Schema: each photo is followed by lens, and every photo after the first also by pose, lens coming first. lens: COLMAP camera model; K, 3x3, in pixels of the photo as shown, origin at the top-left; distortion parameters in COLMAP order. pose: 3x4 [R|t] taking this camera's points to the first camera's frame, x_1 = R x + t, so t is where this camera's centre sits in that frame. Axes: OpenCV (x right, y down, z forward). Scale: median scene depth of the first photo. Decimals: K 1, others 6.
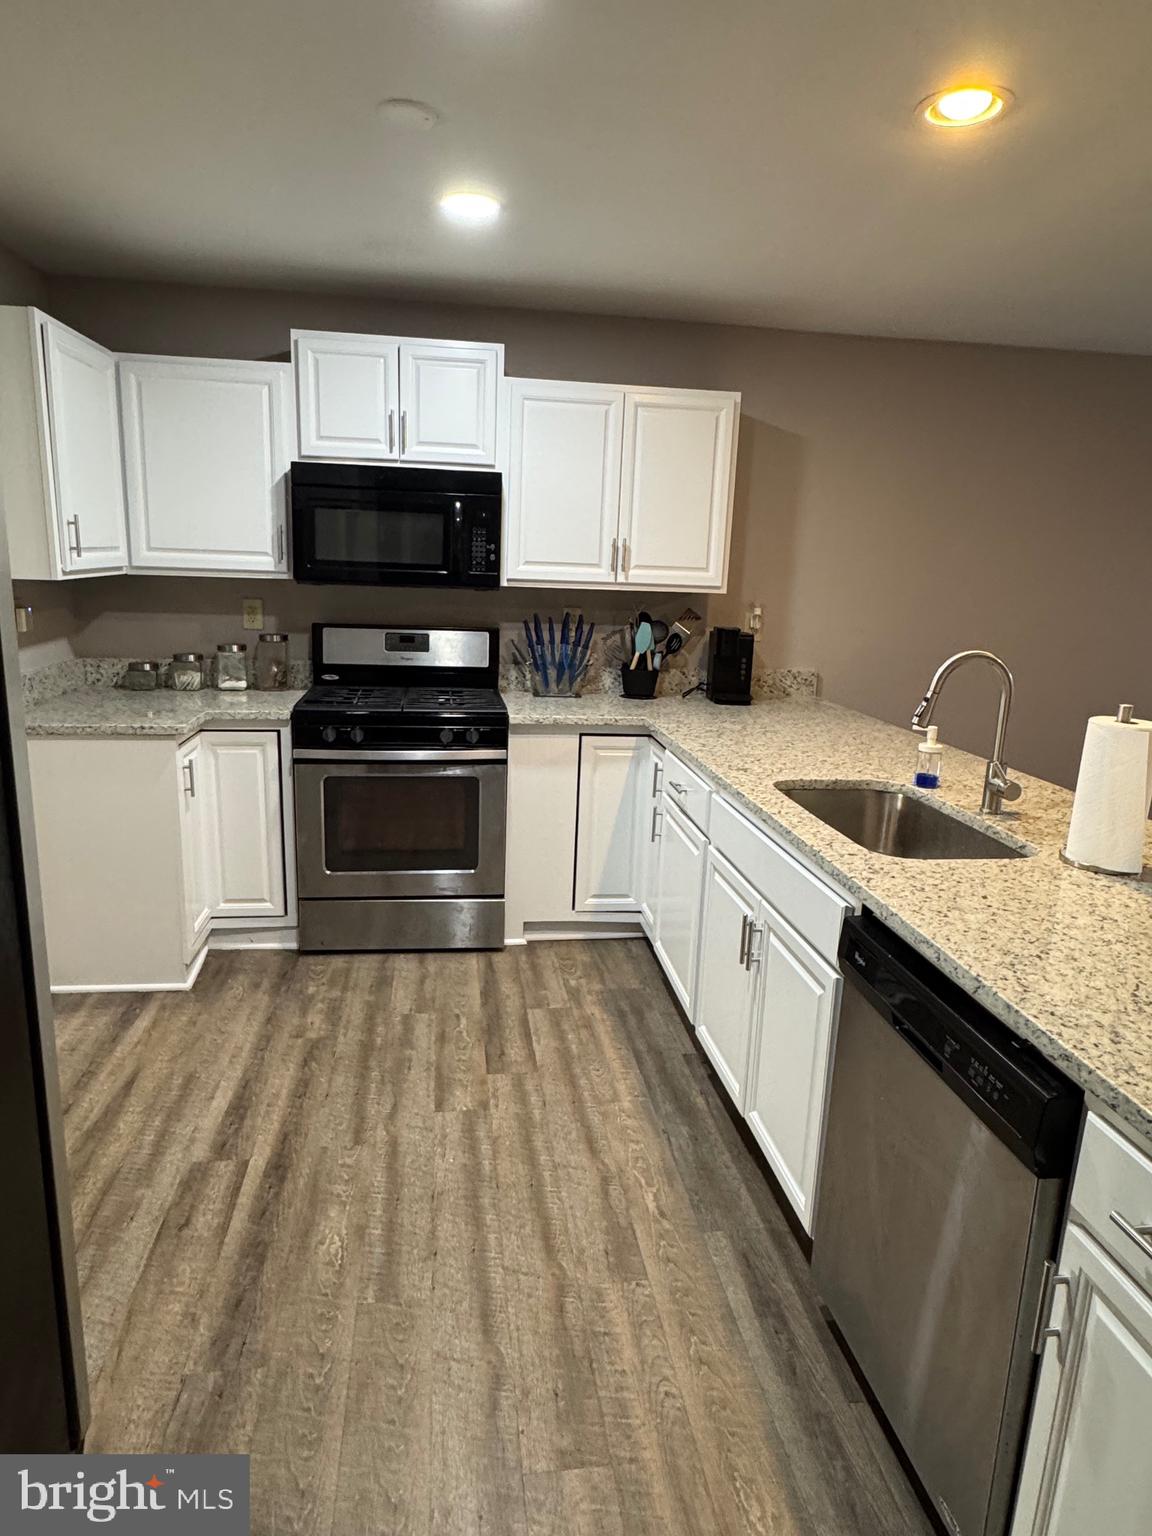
lens RADIAL K [[938.1, 0, 576.5], [0, 938.1, 766.2], [0, 0, 1]] dist [0.001588, -0.000256]
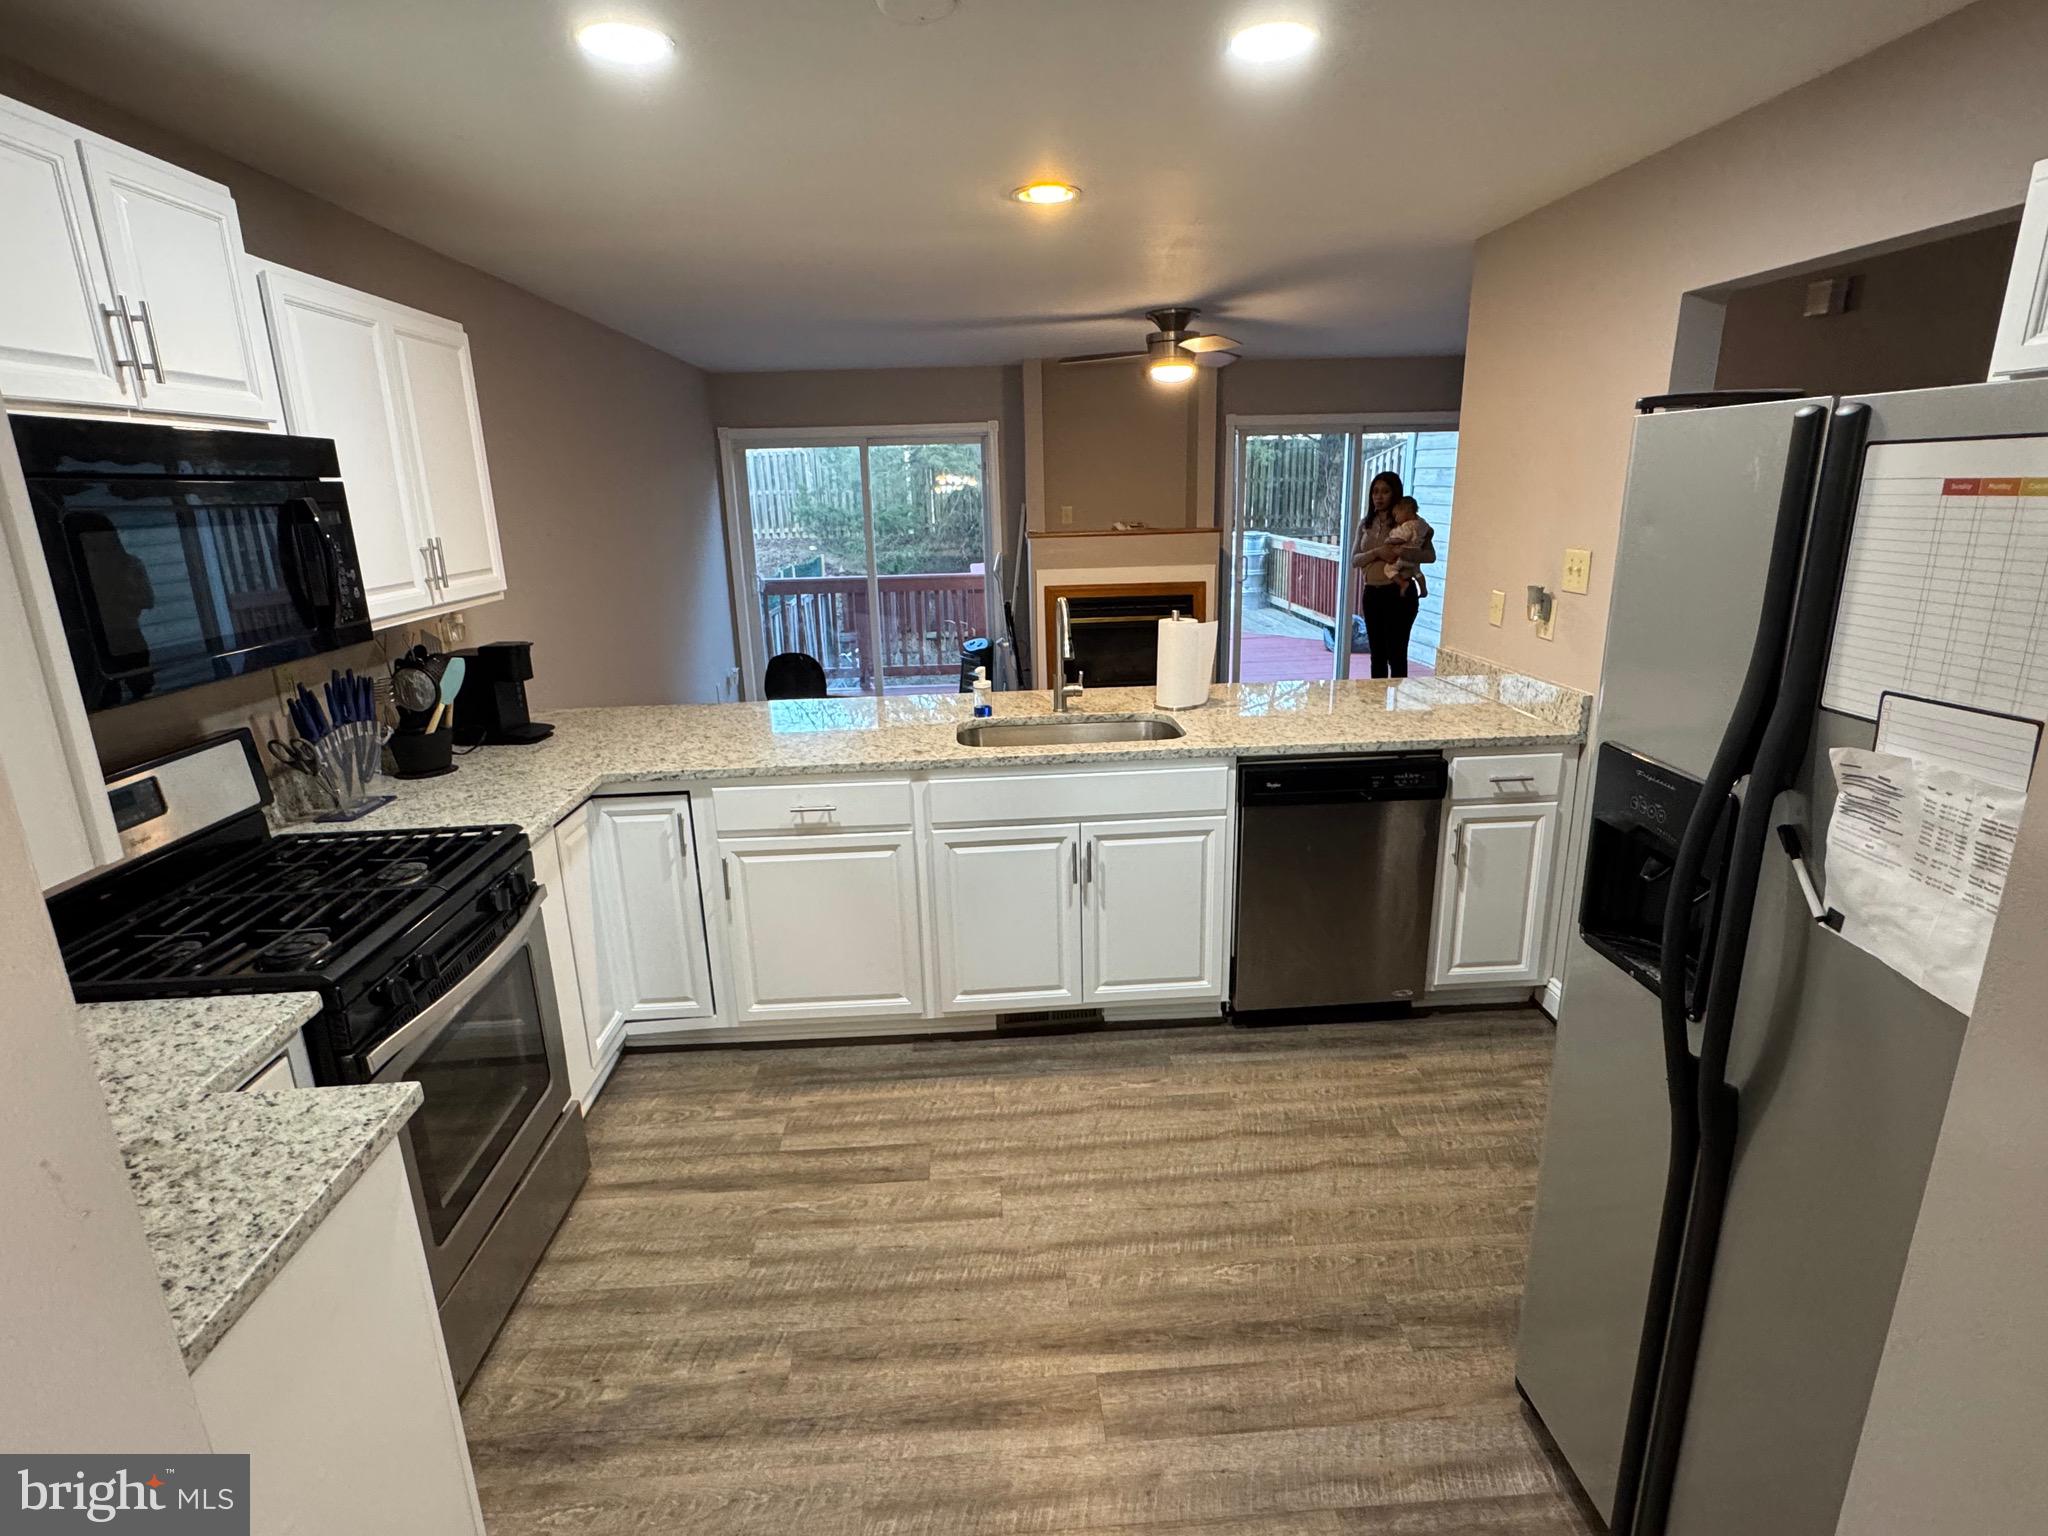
lens RADIAL K [[1020.6, 0, 1024.8], [0, 1020.6, 769.5], [0, 0, 1]] dist [-0.001810, -0.000551]
pose [[0.075770, -0.303406, 0.949844, -0.820887], [0.239761, 0.930178, 0.277998, -0.244199], [-0.967871, 0.206671, 0.143225, 0.678747]]
